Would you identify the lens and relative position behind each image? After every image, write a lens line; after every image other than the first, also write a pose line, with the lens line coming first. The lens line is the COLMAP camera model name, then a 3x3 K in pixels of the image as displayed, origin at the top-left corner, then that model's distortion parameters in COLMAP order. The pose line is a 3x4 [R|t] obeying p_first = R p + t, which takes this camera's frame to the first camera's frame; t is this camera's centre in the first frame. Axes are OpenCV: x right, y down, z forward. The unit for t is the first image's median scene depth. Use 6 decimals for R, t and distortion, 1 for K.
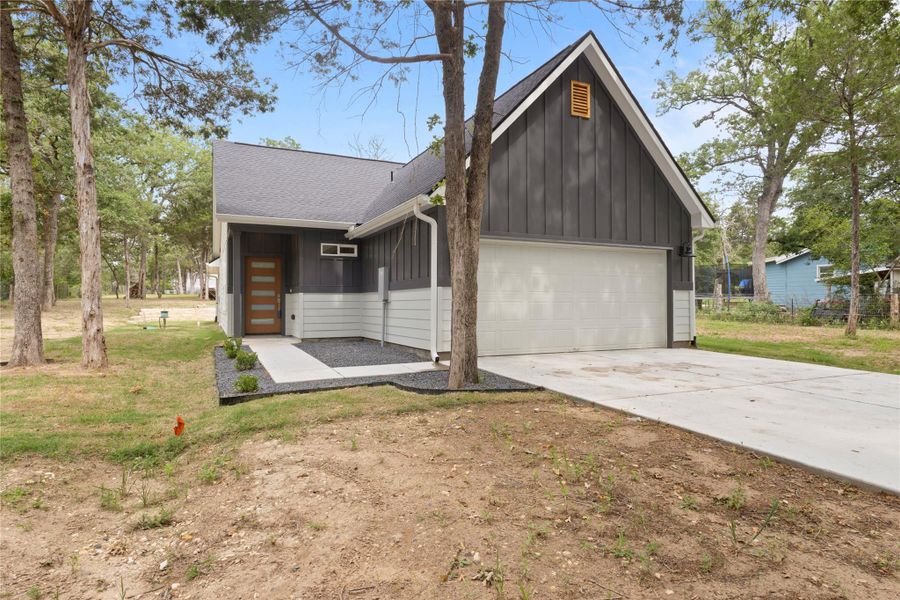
lens RADIAL K [[422.0, 0, 449.3], [0, 422.0, 318.7], [0, 0, 1]] dist [-0.014375, -0.000206]
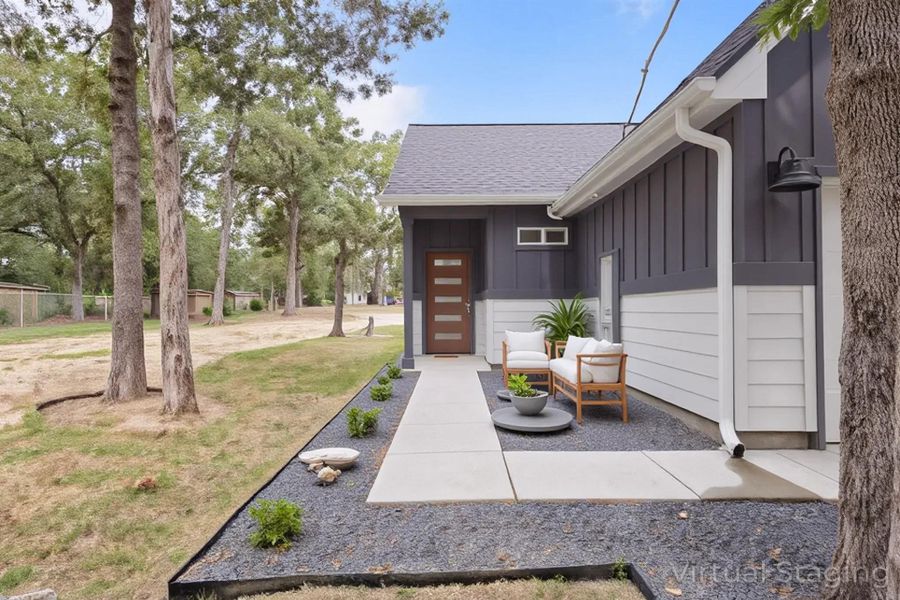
lens RADIAL K [[470.3, 0, 450.1], [0, 470.3, 313.8], [0, 0, 1]] dist [-0.067727, -0.000142]
pose [[0.888026, 0.005433, -0.459762, -0.061142], [-0.017833, 0.999585, -0.022633, -0.022630], [0.459448, 0.028297, 0.887754, 0.339990]]
